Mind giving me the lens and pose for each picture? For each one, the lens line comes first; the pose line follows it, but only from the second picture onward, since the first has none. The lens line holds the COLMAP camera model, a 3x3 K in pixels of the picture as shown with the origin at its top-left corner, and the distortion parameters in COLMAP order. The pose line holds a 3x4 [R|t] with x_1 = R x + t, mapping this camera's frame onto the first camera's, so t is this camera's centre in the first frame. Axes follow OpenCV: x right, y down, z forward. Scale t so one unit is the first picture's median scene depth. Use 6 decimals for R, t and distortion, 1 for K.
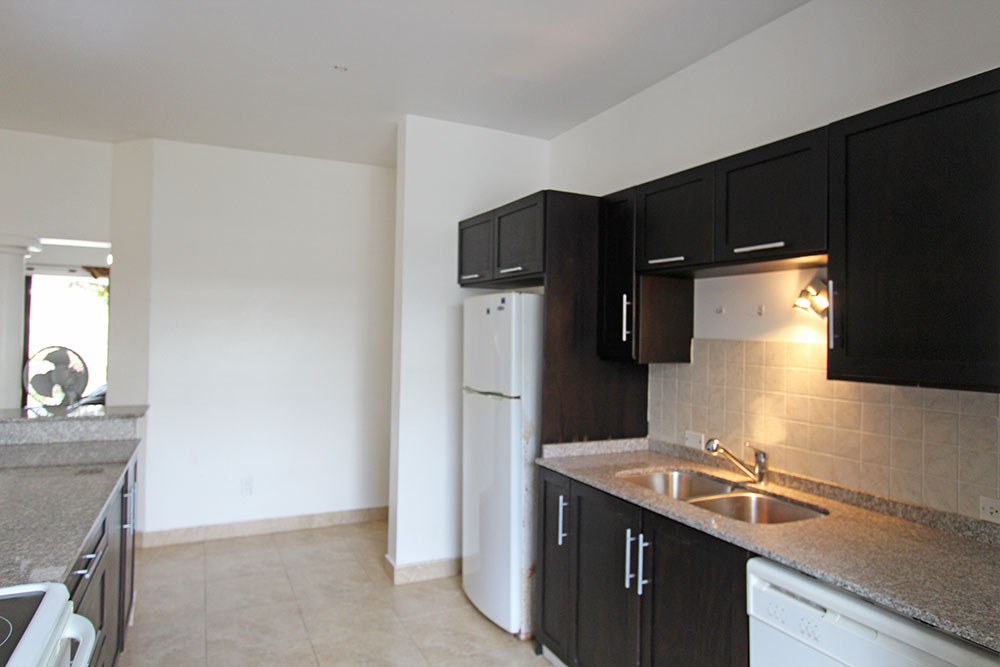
lens RADIAL K [[603.2, 0, 496.1], [0, 603.2, 324.0], [0, 0, 1]] dist [-0.026073, -0.000050]
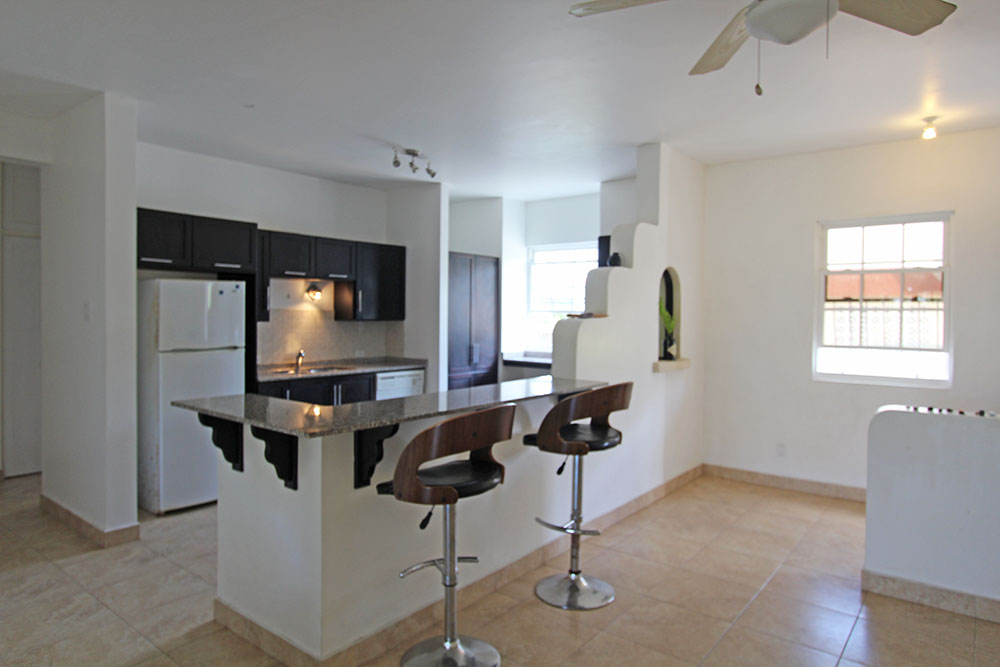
lens RADIAL K [[603.2, 0, 496.1], [0, 603.2, 324.0], [0, 0, 1]] dist [-0.026073, -0.000050]
pose [[-0.438997, -0.041256, 0.897541, -1.969408], [-0.033889, 0.998995, 0.029344, -0.012118], [-0.897849, -0.017535, -0.439954, 1.262100]]
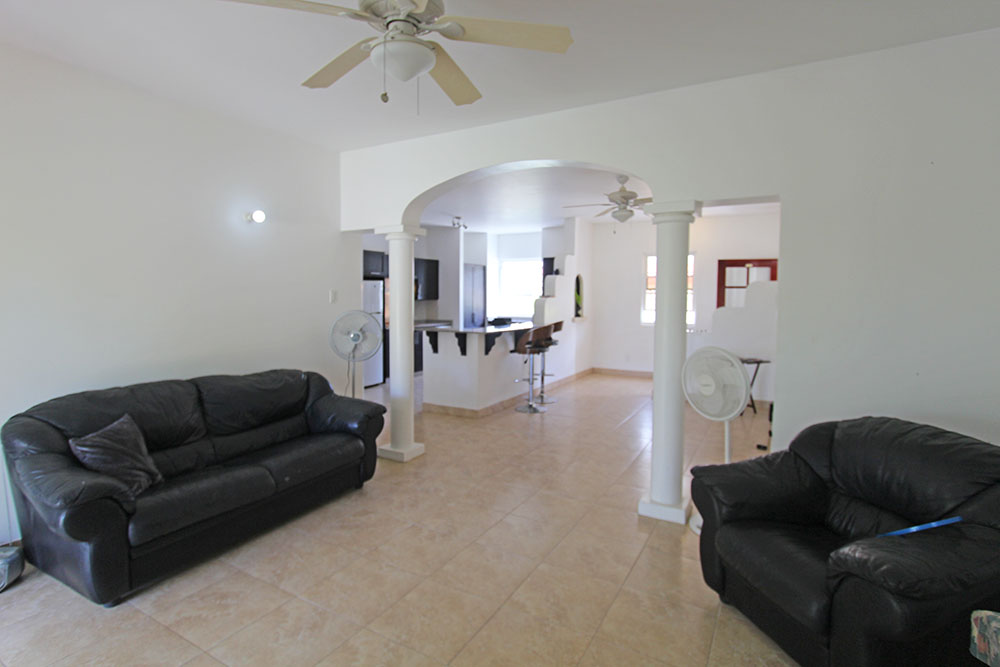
lens RADIAL K [[501.2, 0, 500.0], [0, 501.2, 333.5], [0, 0, 1]] dist [0.000149, -0.000002]
pose [[-0.578871, -0.084708, 0.811007, -3.005417], [-0.031006, 0.996157, 0.081915, -0.013329], [-0.814829, 0.022272, -0.579273, 2.376059]]
